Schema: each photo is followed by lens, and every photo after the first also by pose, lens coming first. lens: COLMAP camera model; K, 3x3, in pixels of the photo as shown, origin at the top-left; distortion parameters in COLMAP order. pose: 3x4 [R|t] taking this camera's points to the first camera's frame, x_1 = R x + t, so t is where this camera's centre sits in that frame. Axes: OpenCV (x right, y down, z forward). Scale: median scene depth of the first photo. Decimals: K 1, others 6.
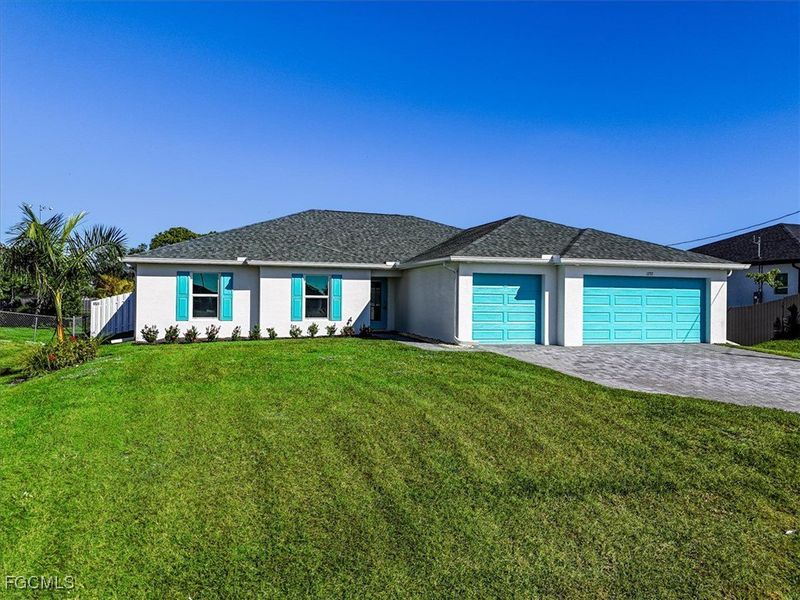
lens RADIAL K [[407.7, 0, 400.0], [0, 407.7, 300.0], [0, 0, 1]] dist [0.000979, 0.000075]
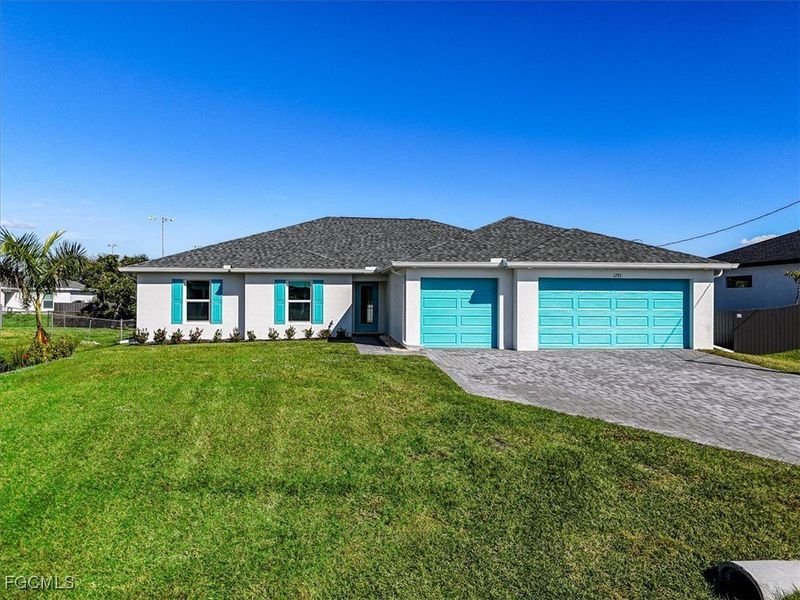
lens RADIAL K [[407.7, 0, 400.0], [0, 407.7, 300.0], [0, 0, 1]] dist [0.000979, 0.000075]
pose [[0.991066, -0.006372, -0.133223, 0.217783], [0.005701, 0.999969, -0.005416, -0.004522], [0.133253, 0.004608, 0.991071, -0.012109]]
